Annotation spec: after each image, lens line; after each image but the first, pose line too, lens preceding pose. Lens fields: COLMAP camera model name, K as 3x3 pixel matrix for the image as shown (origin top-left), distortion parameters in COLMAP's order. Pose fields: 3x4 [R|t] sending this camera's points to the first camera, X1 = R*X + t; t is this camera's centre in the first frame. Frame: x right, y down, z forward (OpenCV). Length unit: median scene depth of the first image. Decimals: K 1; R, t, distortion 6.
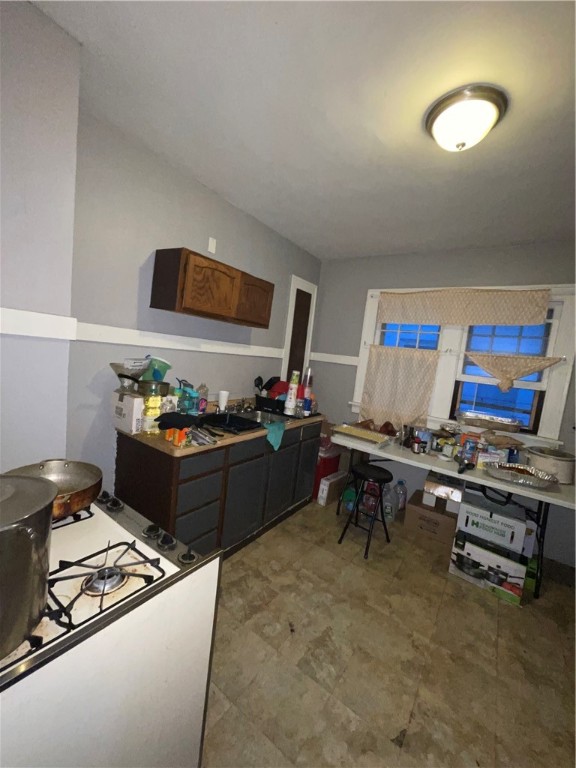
lens RADIAL K [[309.3, 0, 287.9], [0, 309.3, 386.2], [0, 0, 1]] dist [0.002533, 0.000485]
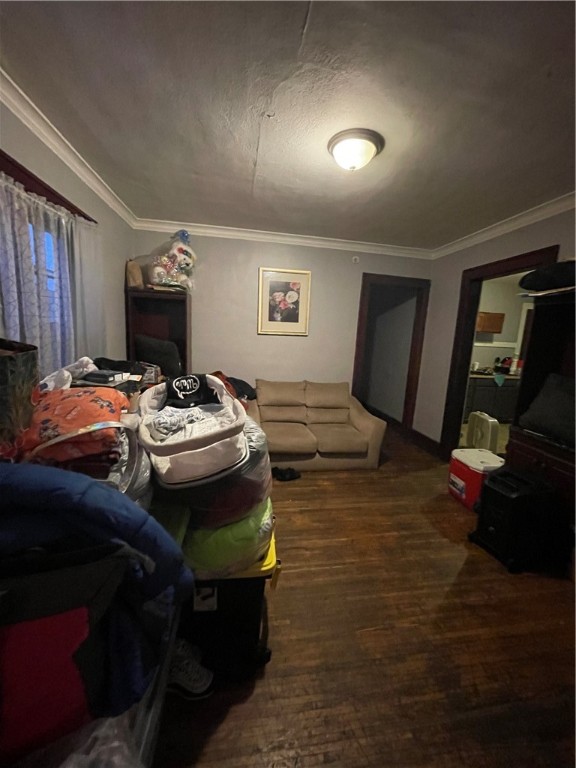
lens RADIAL K [[309.3, 0, 288.2], [0, 309.3, 384.2], [0, 0, 1]] dist [0.002533, 0.000485]
pose [[0.694934, 0.040079, -0.717956, 0.546893], [-0.048947, 0.998766, 0.008377, 0.256979], [0.717406, 0.029320, 0.696038, -1.835354]]
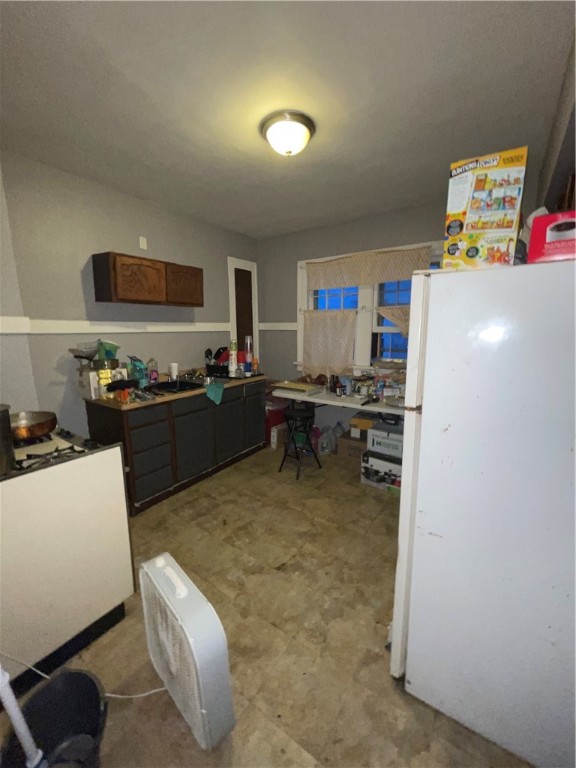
lens RADIAL K [[309.3, 0, 287.6], [0, 309.3, 384.5], [0, 0, 1]] dist [0.002533, 0.000485]
pose [[0.993408, -0.113386, -0.016861, 0.279178], [0.114335, 0.990647, 0.074472, 0.067334], [0.008259, -0.075909, 0.997081, -0.245883]]
